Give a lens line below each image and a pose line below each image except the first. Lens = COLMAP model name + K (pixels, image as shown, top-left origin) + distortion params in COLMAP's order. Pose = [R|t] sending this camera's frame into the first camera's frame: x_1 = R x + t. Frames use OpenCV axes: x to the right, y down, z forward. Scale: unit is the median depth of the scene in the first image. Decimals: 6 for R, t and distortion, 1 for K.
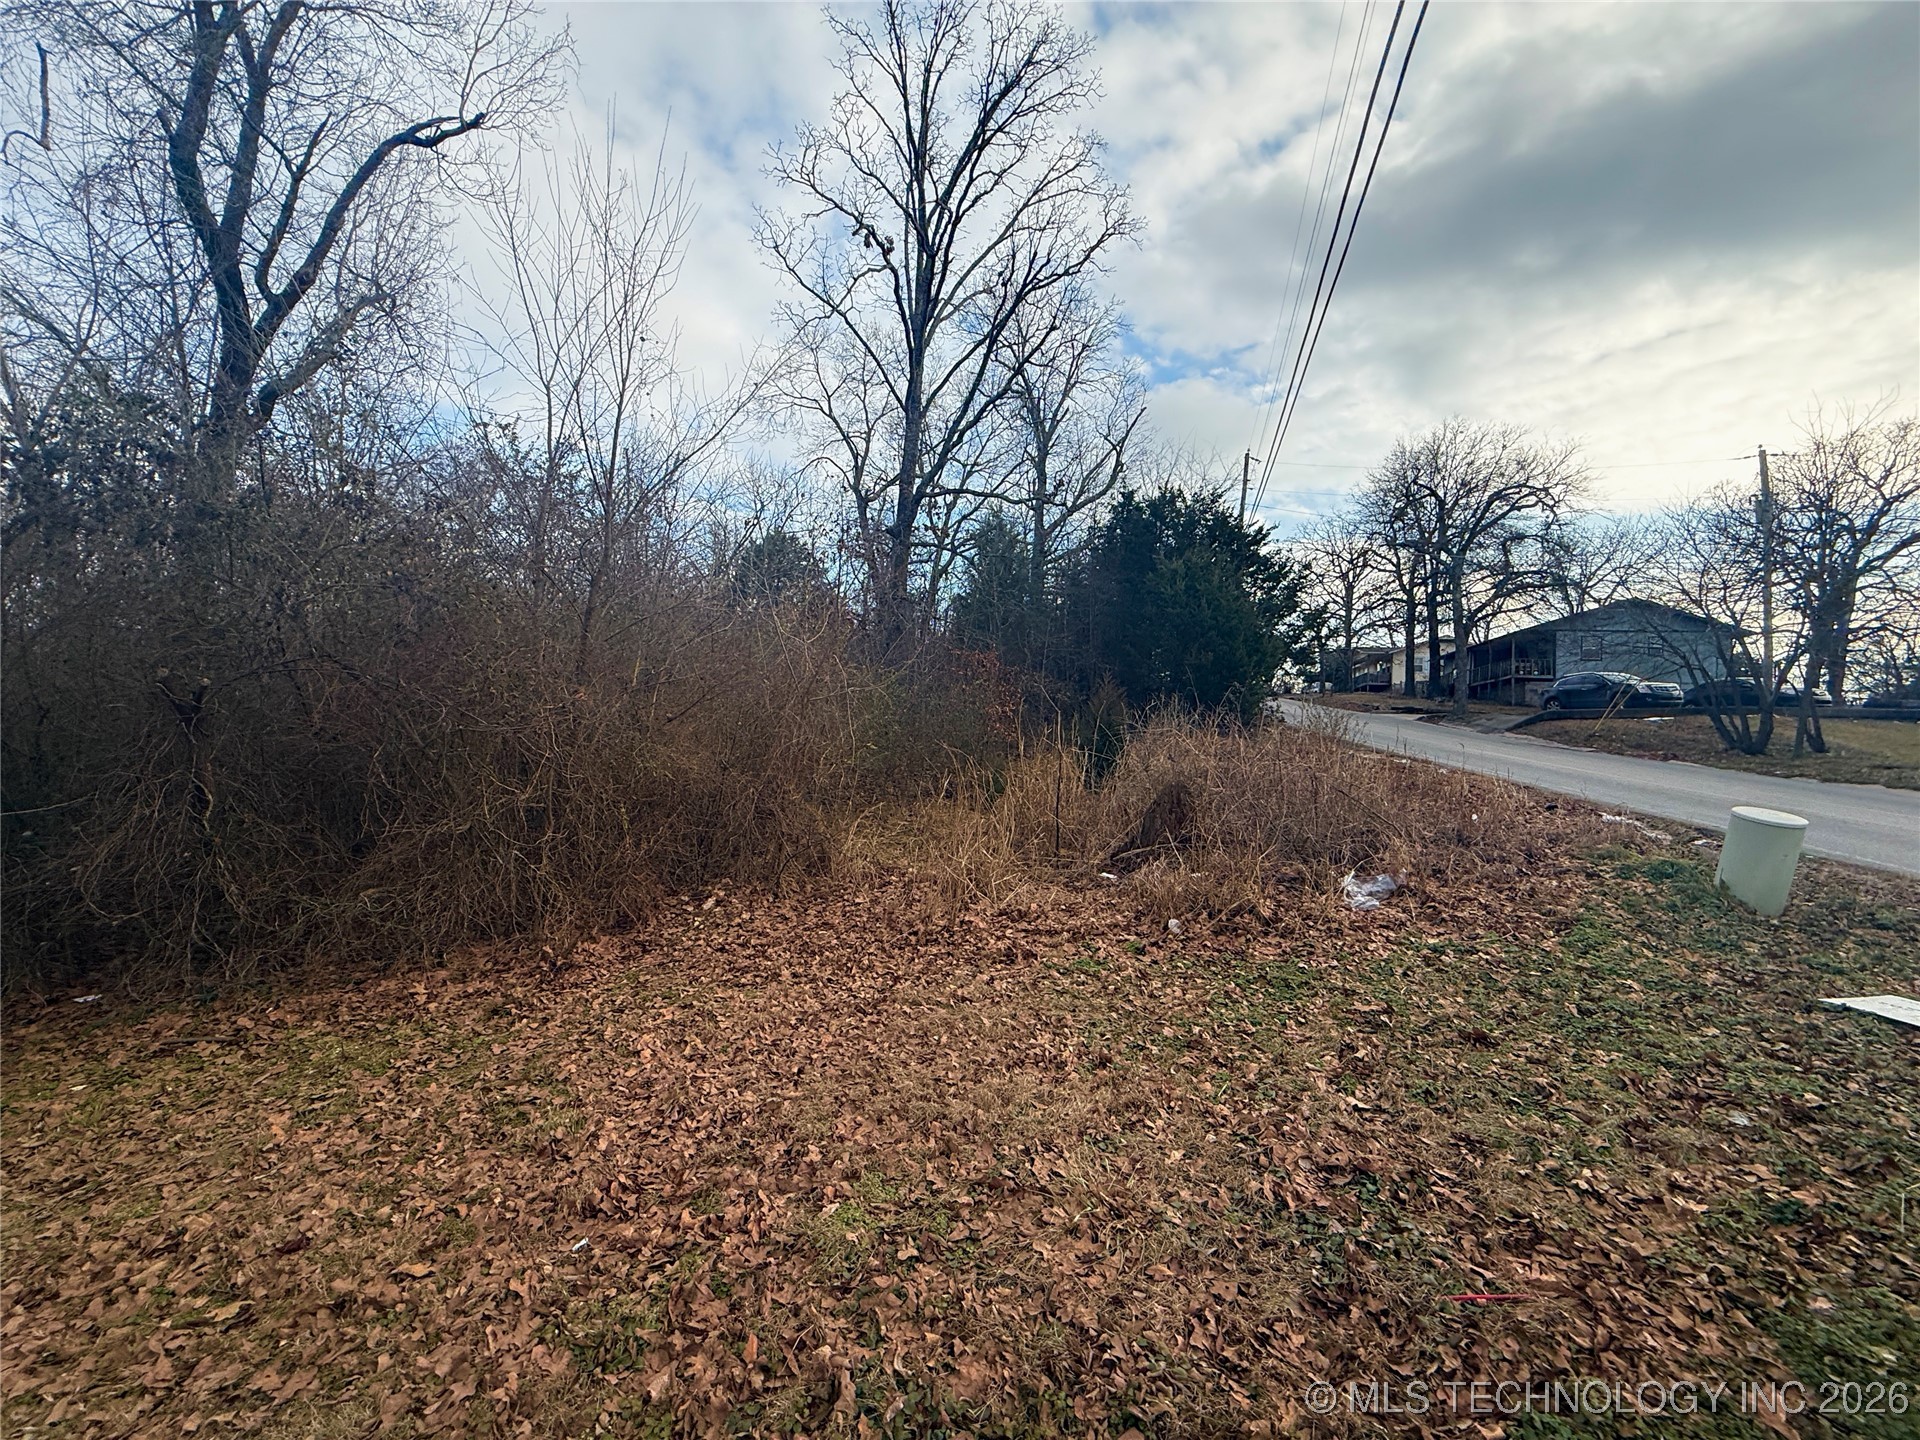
lens RADIAL K [[767.7, 0, 953.9], [0, 767.7, 714.9], [0, 0, 1]] dist [0.002322, -0.000102]
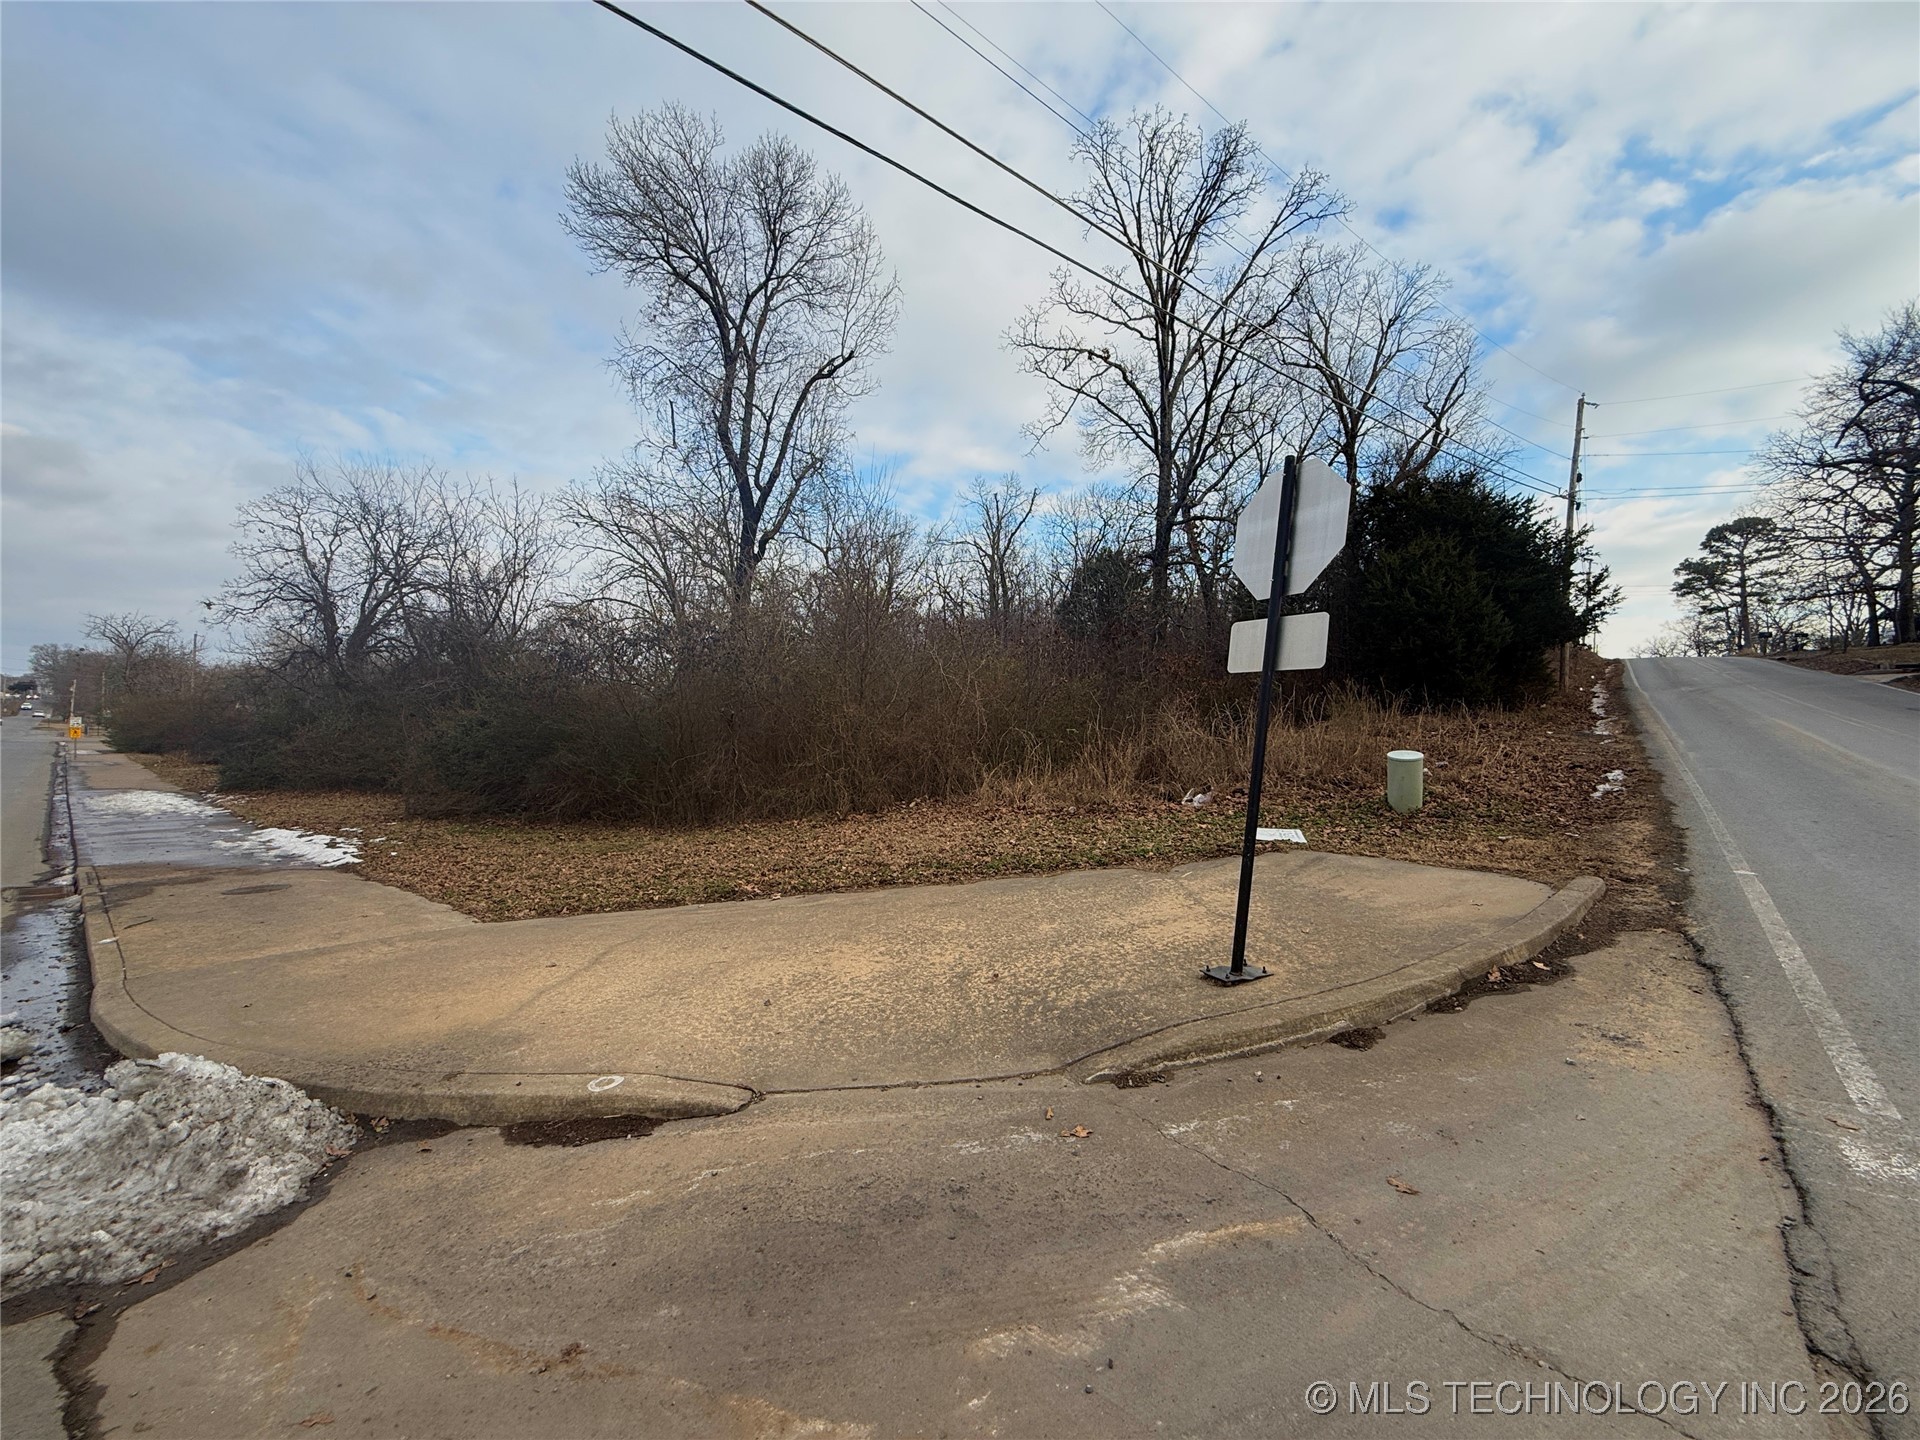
lens RADIAL K [[767.7, 0, 953.9], [0, 767.7, 714.9], [0, 0, 1]] dist [0.002322, -0.000102]
pose [[0.867620, -0.035333, -0.495971, 0.965750], [0.042363, 0.999098, 0.002931, -0.004808], [0.495420, -0.023554, 0.868334, -0.897413]]
